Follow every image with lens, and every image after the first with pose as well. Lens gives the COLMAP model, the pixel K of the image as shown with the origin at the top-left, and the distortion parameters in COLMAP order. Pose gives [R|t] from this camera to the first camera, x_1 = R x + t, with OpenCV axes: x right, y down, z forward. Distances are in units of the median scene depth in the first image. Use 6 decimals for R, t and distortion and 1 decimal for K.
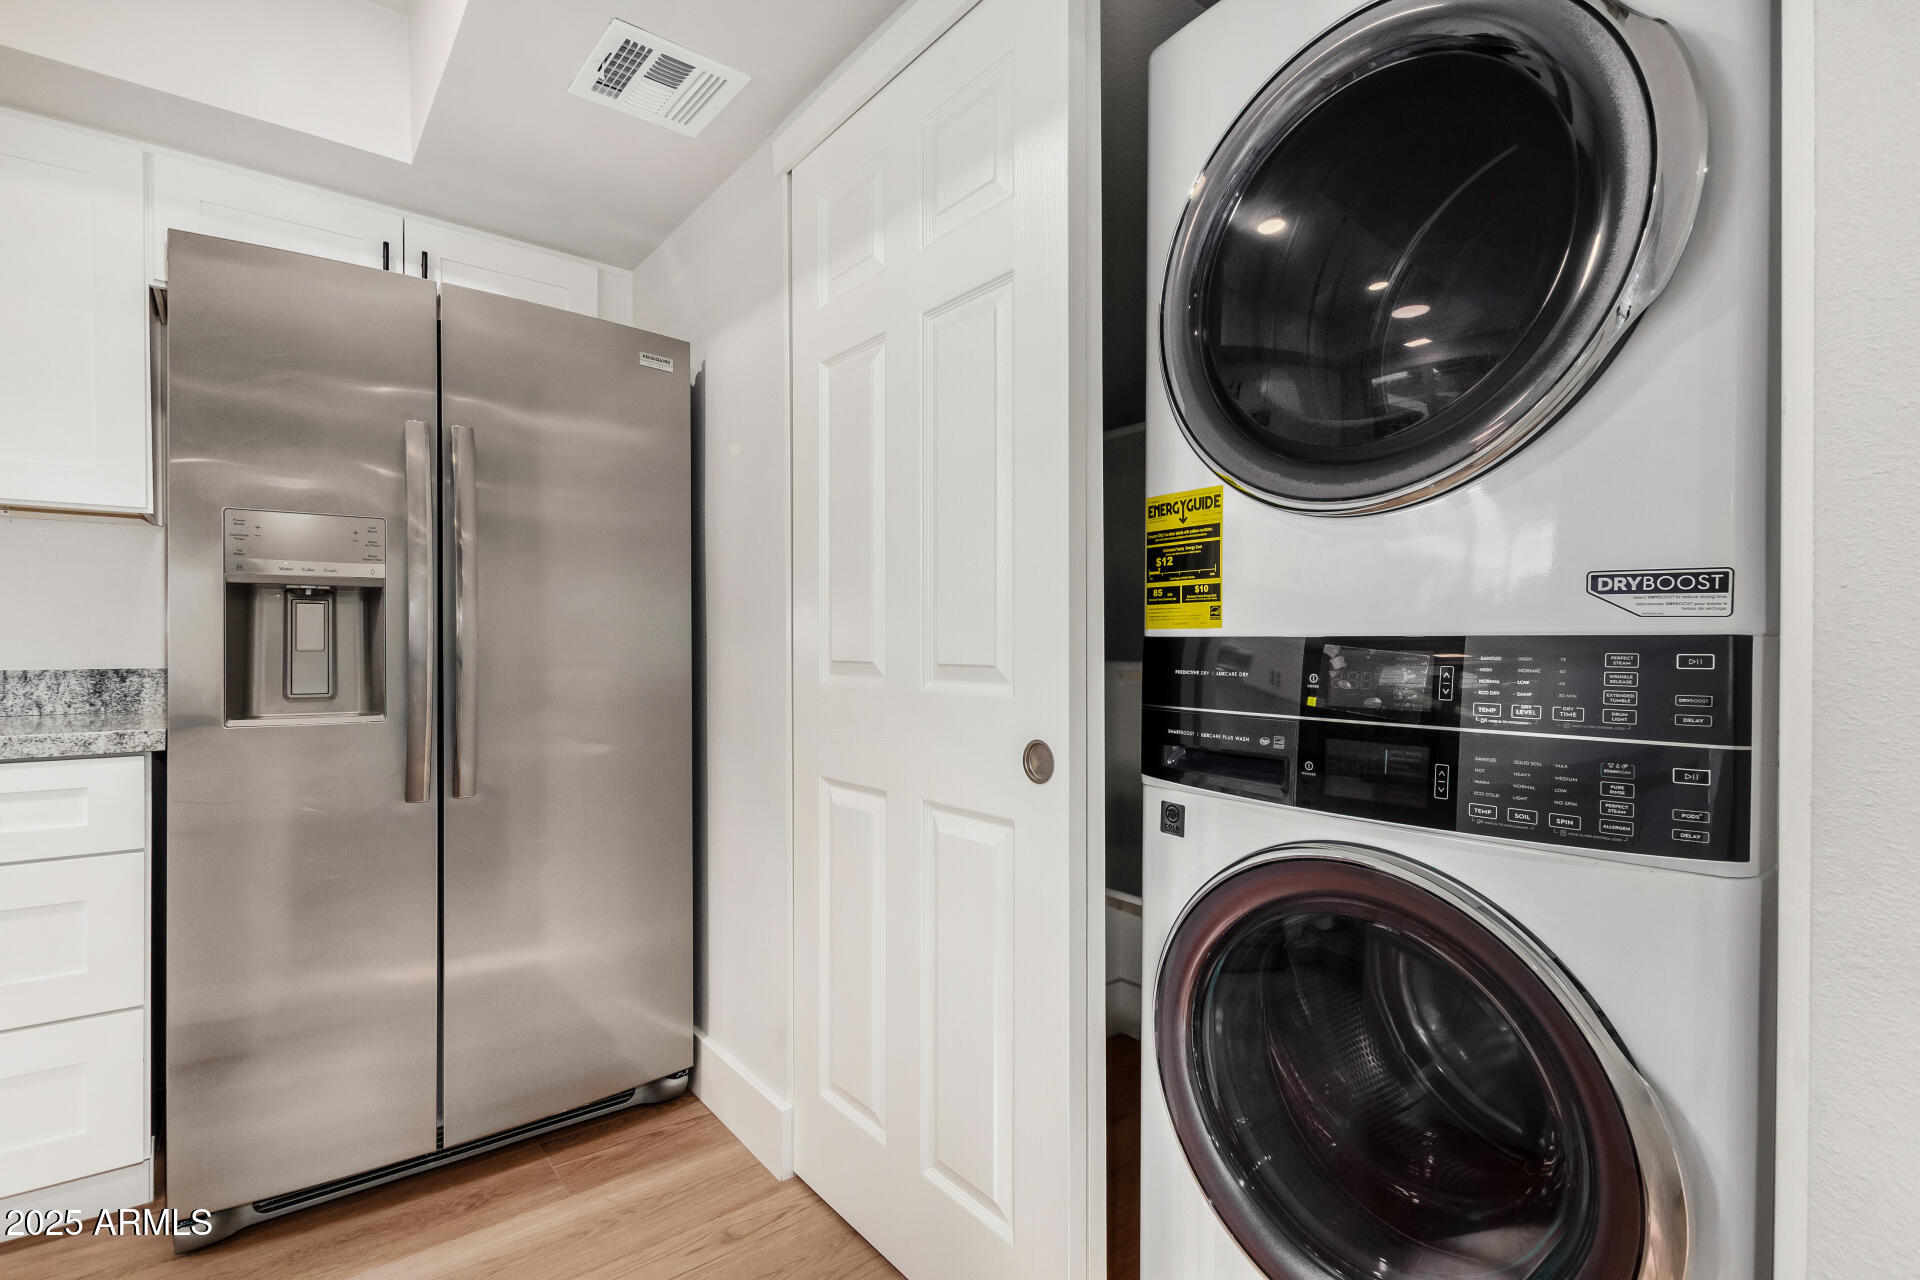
lens RADIAL K [[915.5, 0, 925.9], [0, 915.5, 653.8], [0, 0, 1]] dist [0.009353, -0.001548]
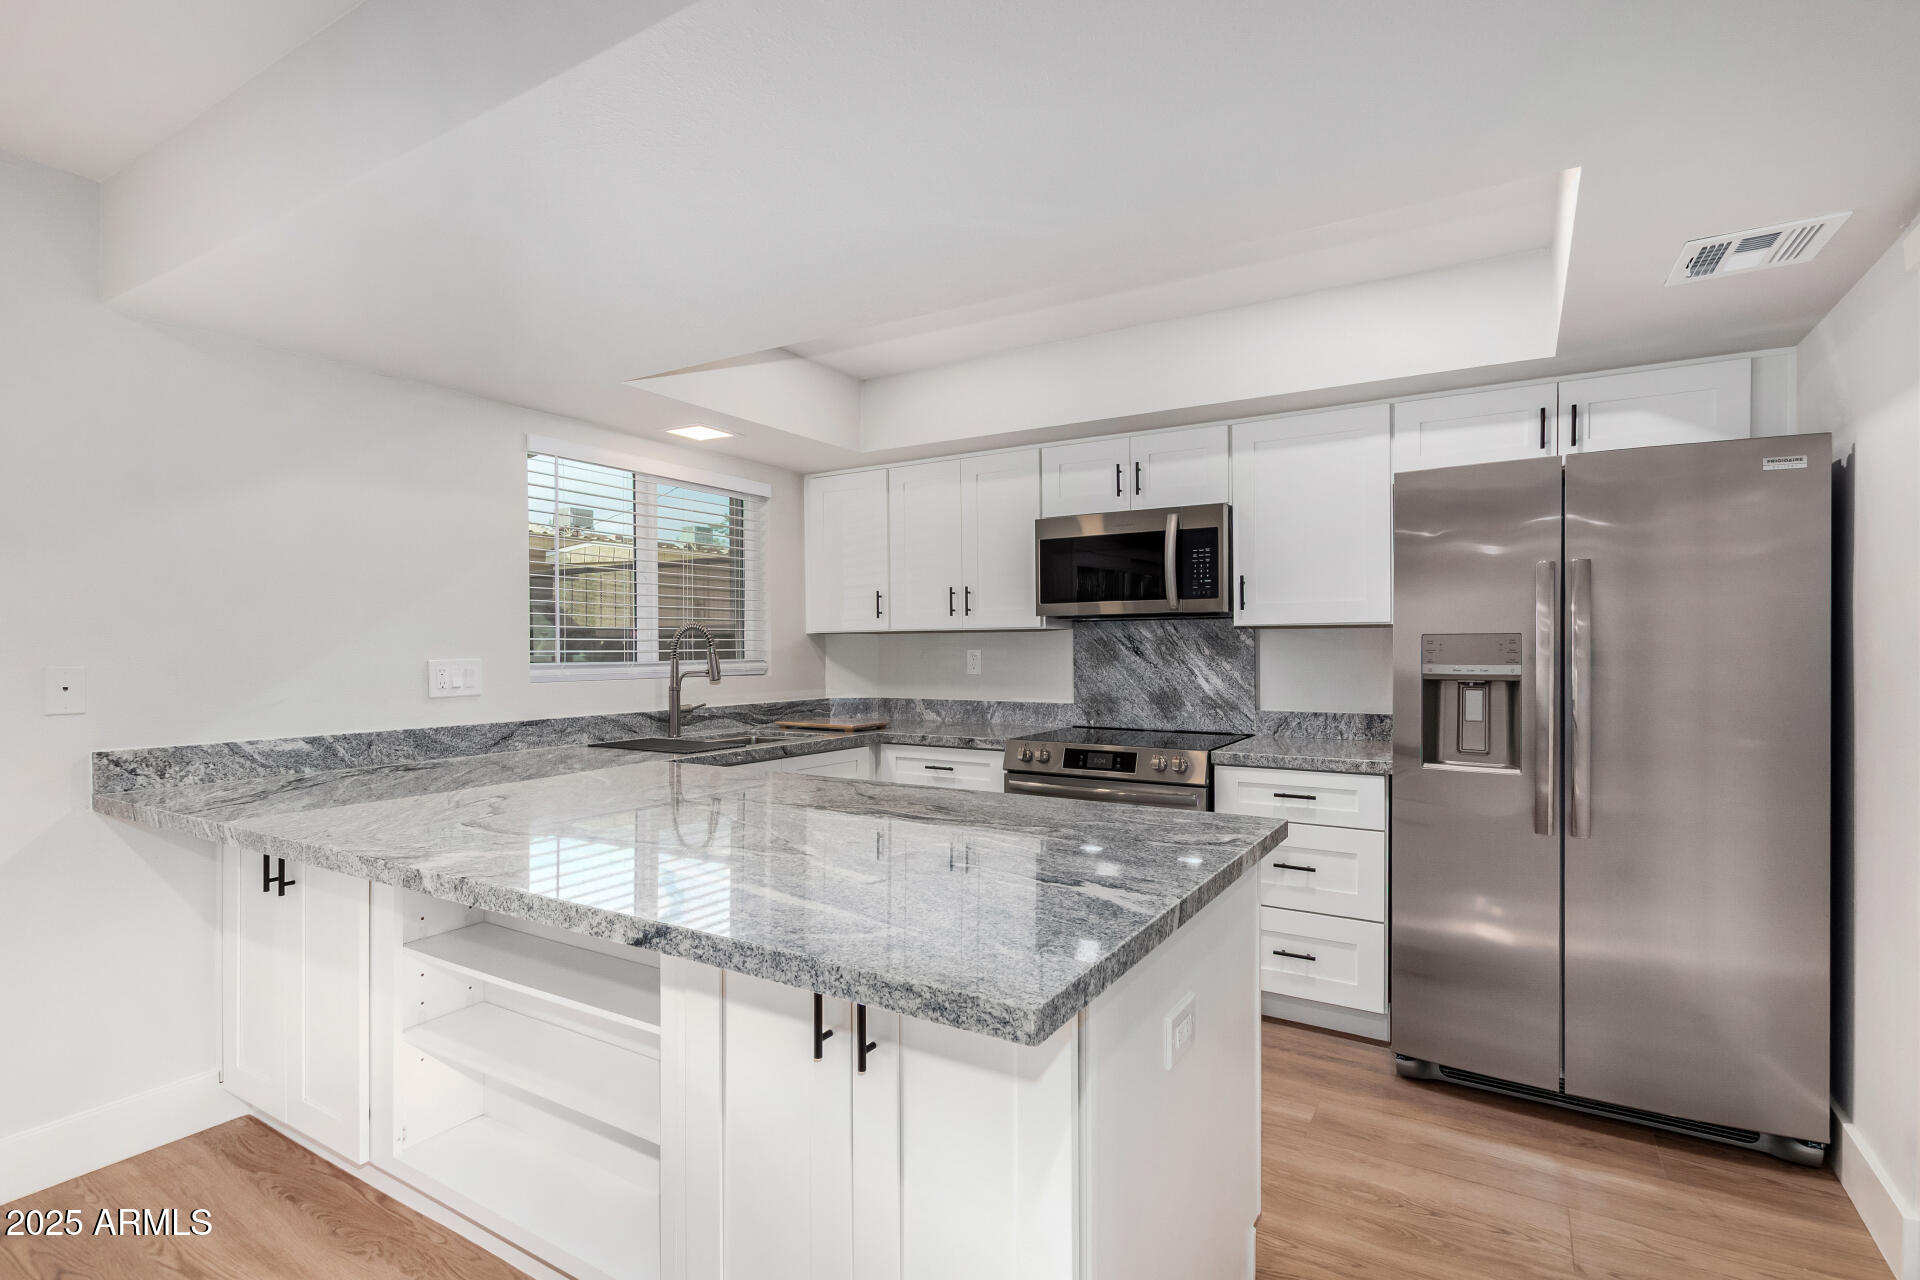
lens RADIAL K [[893.2, 0, 962.9], [0, 893.2, 643.1], [0, 0, 1]] dist [0.009062, -0.004824]
pose [[0.374274, -0.003579, -0.927311, 0.379231], [-0.007810, 0.999945, -0.007012, -0.112846], [0.927285, 0.009867, 0.374225, -0.331196]]
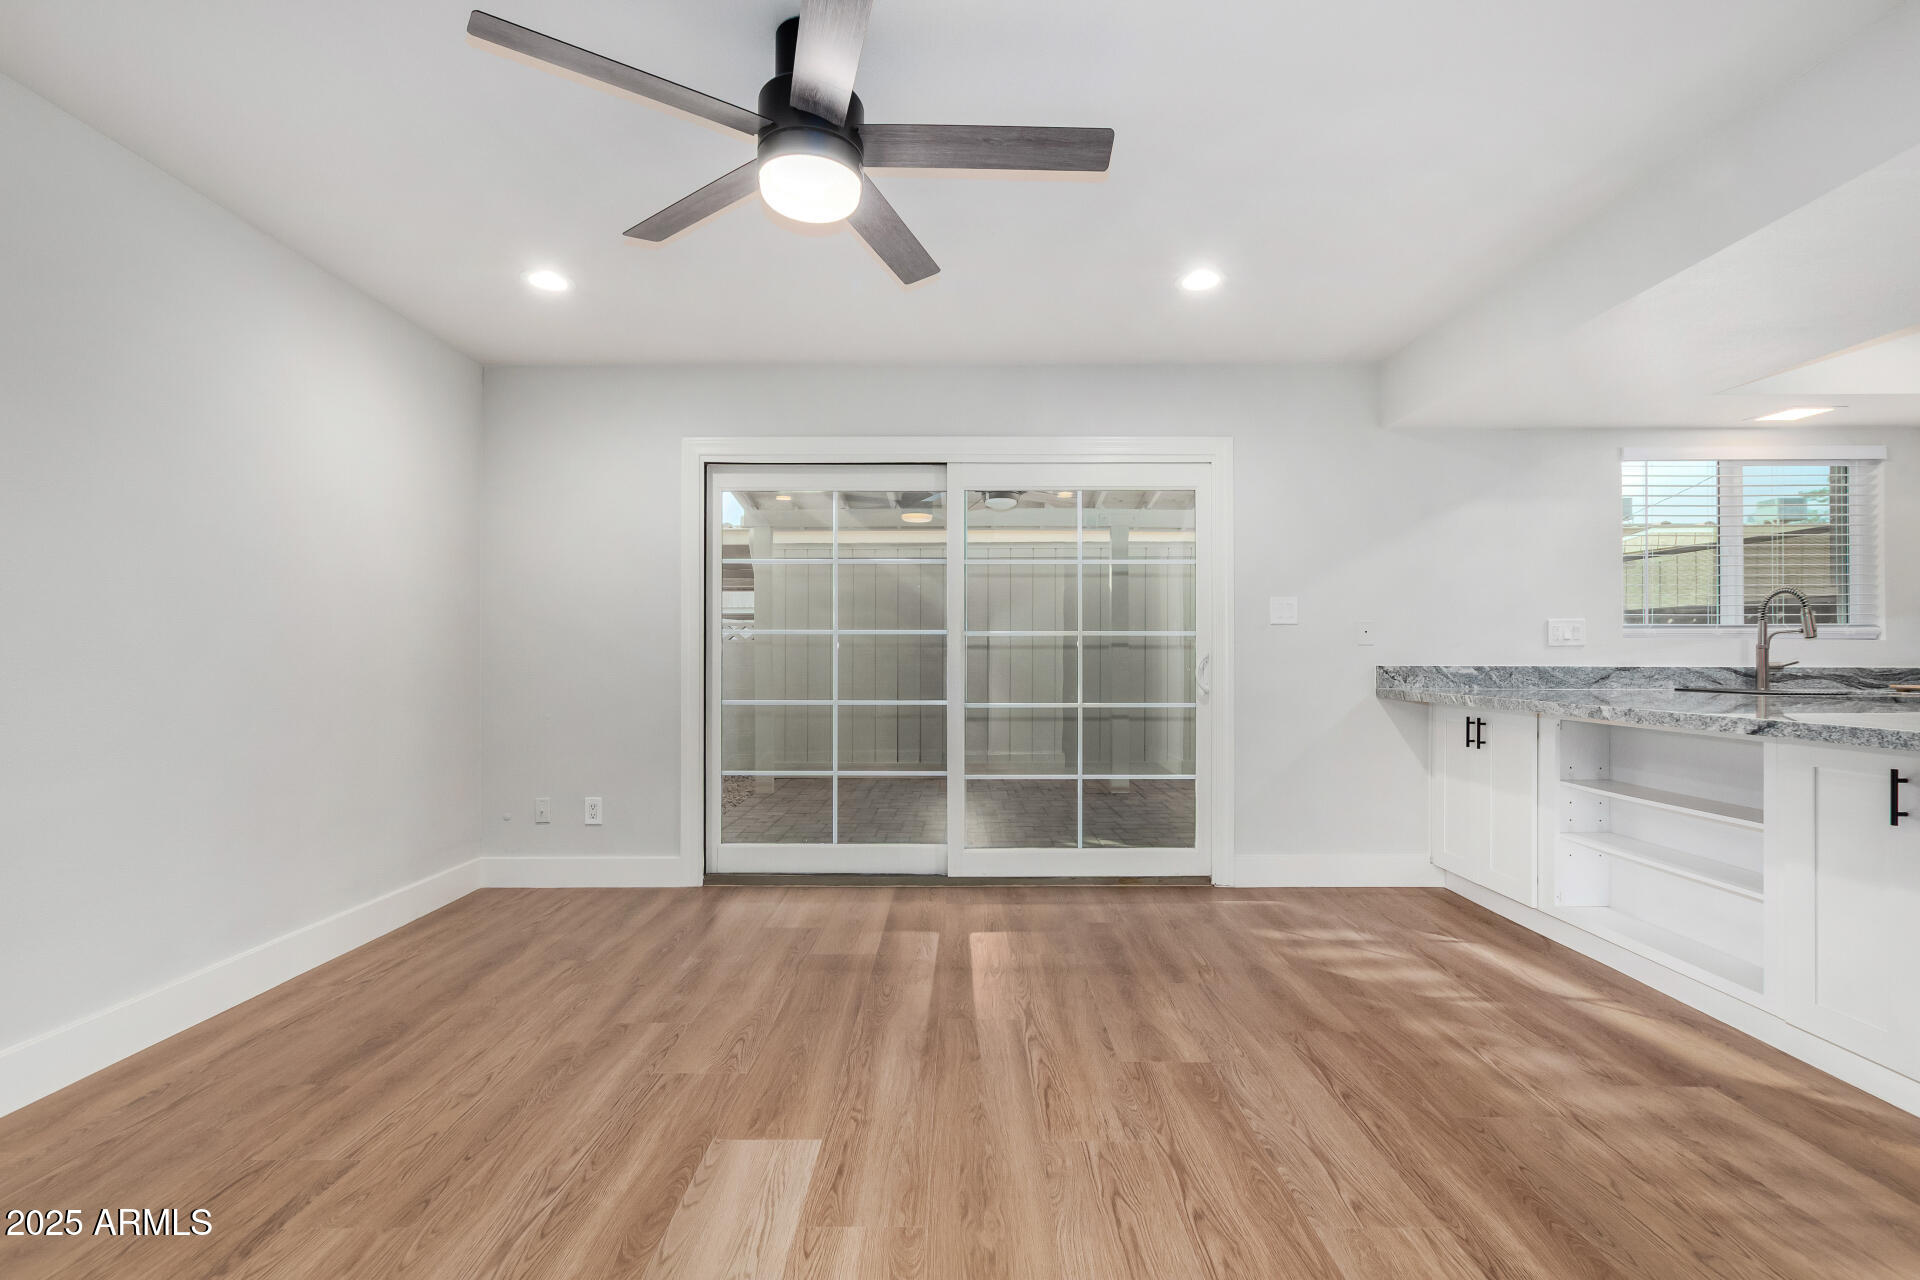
lens RADIAL K [[893.2, 0, 967.9], [0, 893.2, 661.4], [0, 0, 1]] dist [0.009062, -0.004824]
pose [[-0.597583, 0.007293, -0.801774, 1.278618], [-0.007093, 0.999871, 0.014382, -0.003599], [0.801775, 0.014282, -0.597455, -0.432381]]
